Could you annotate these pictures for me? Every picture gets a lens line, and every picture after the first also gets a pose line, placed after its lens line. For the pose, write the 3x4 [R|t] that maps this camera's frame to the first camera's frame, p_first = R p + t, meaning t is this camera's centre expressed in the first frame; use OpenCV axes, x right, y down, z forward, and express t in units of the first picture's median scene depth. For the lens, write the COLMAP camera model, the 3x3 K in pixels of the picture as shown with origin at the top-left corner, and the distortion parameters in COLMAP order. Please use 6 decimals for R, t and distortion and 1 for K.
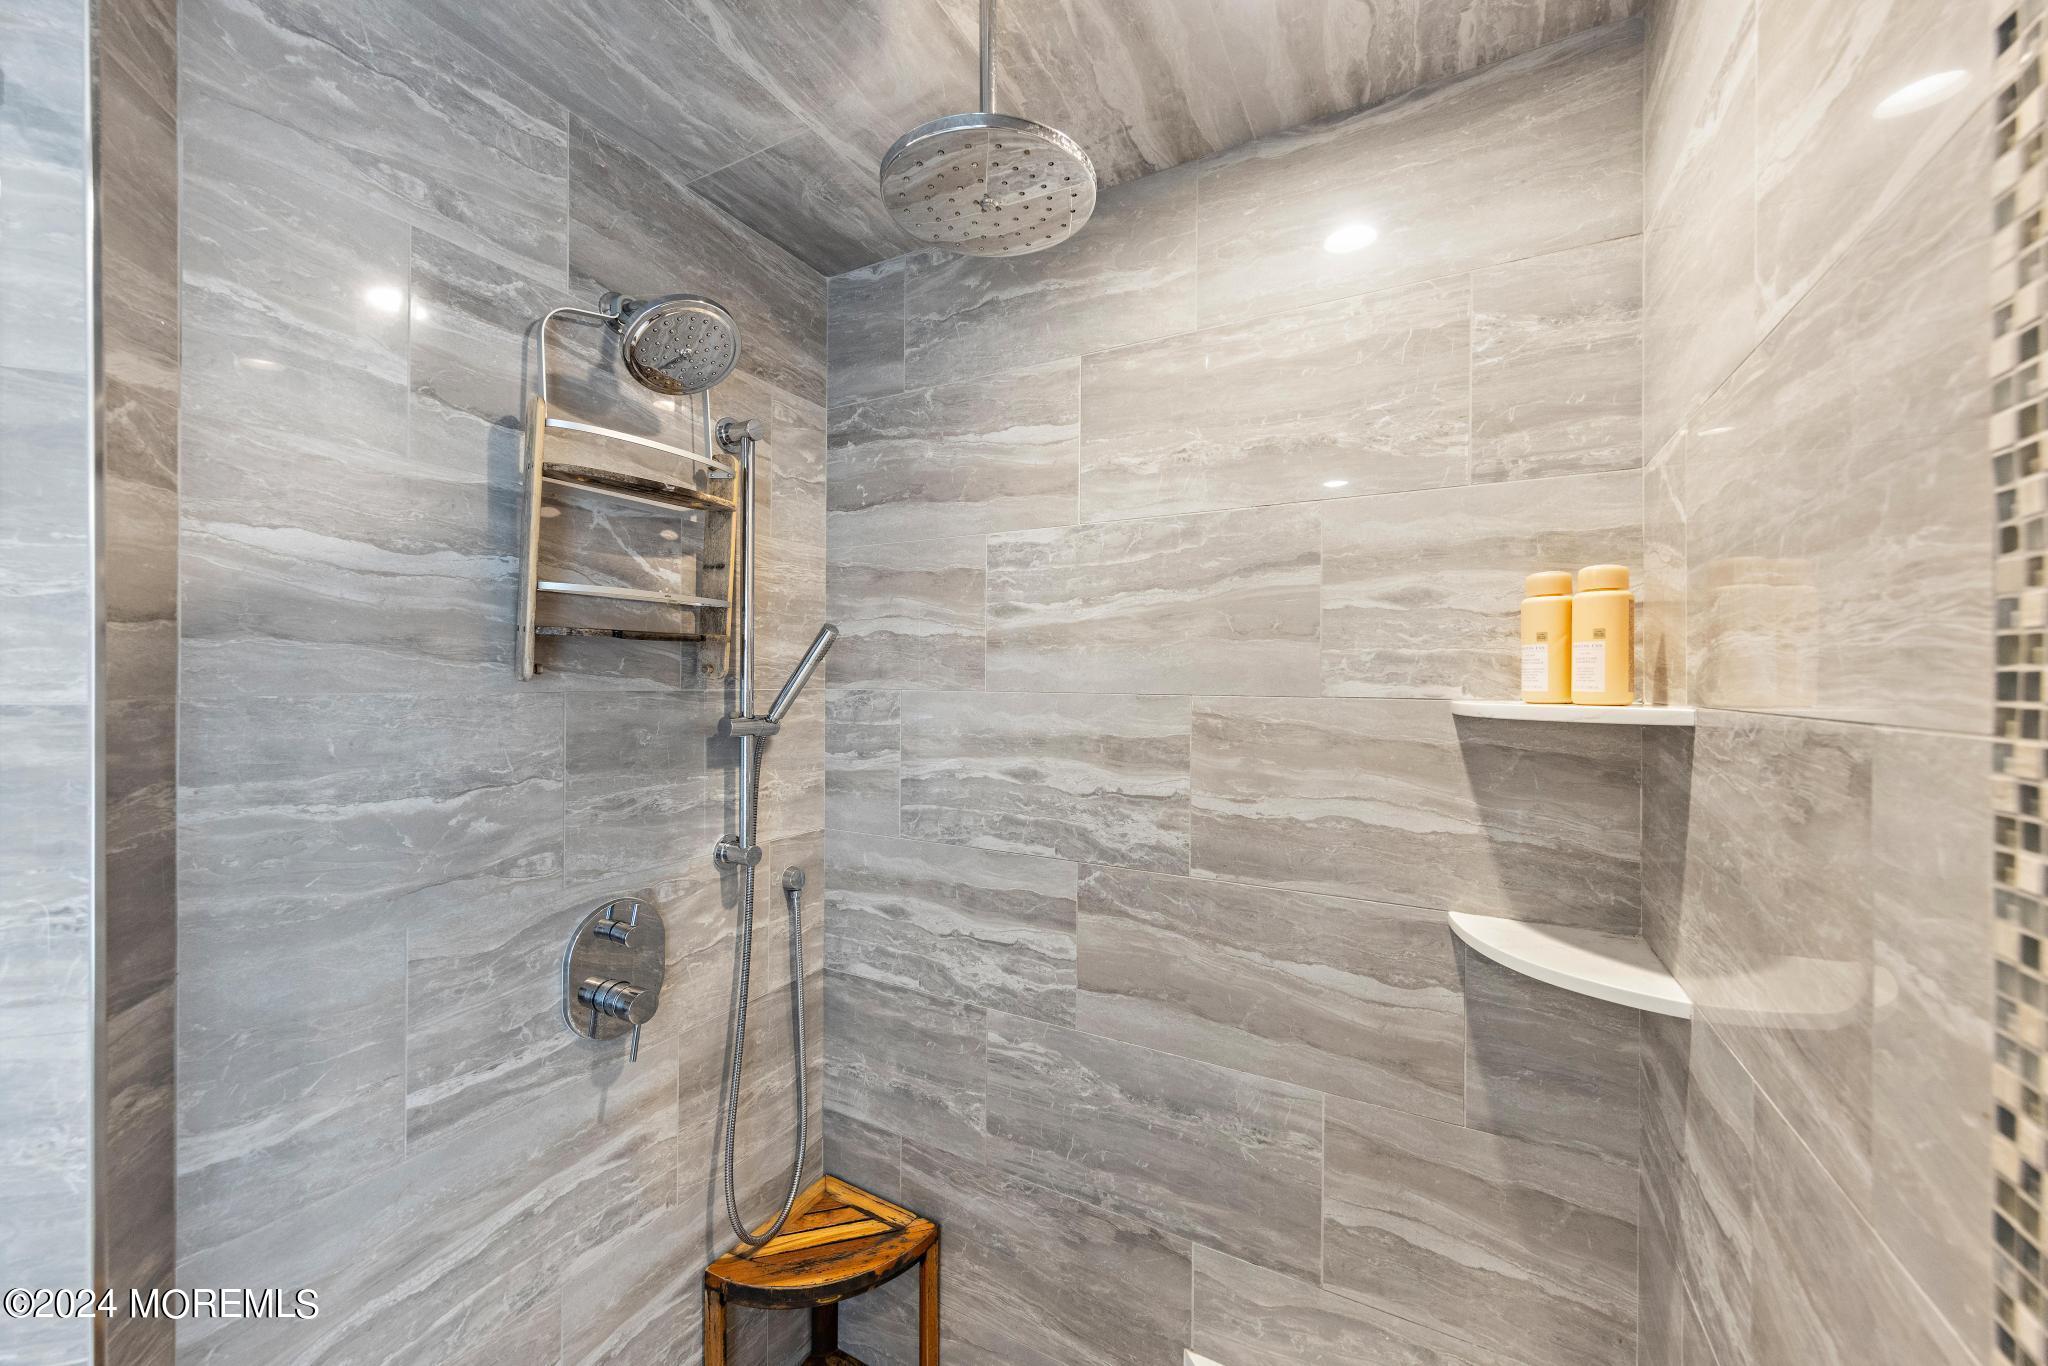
lens RADIAL K [[756.4, 0, 1021.6], [0, 756.4, 683.8], [0, 0, 1]] dist [0.000248, -0.000054]
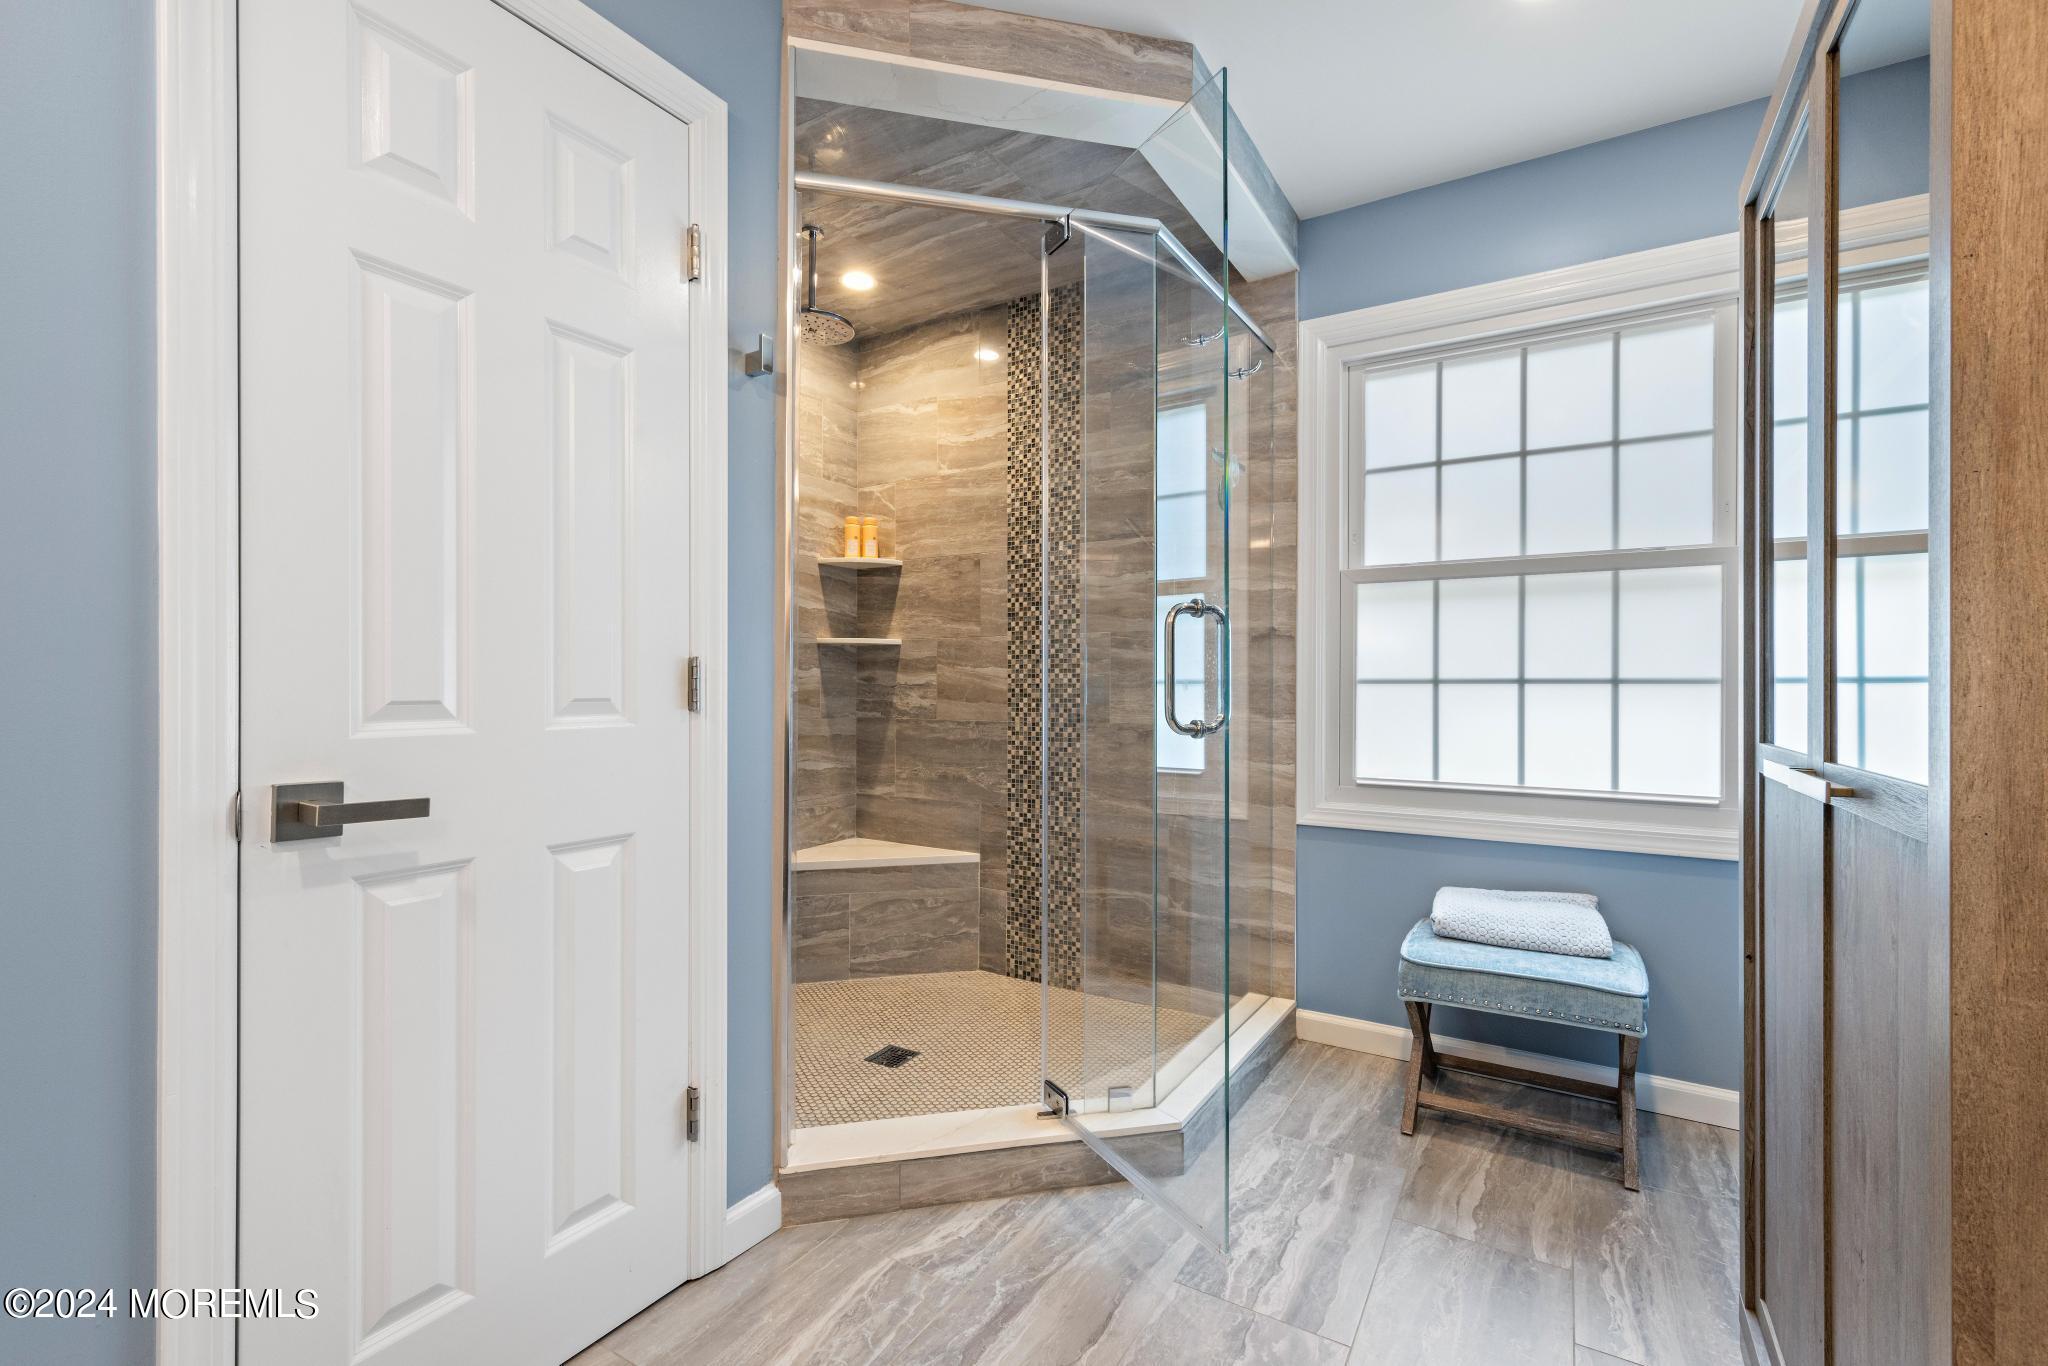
lens RADIAL K [[875.0, 0, 1018.5], [0, 875.0, 691.3], [0, 0, 1]] dist [-0.003193, -0.000228]
pose [[0.055726, -0.004208, 0.998437, -2.521906], [-0.000147, 0.999991, 0.004223, 0.488774], [-0.998446, -0.000382, 0.055725, 0.132684]]
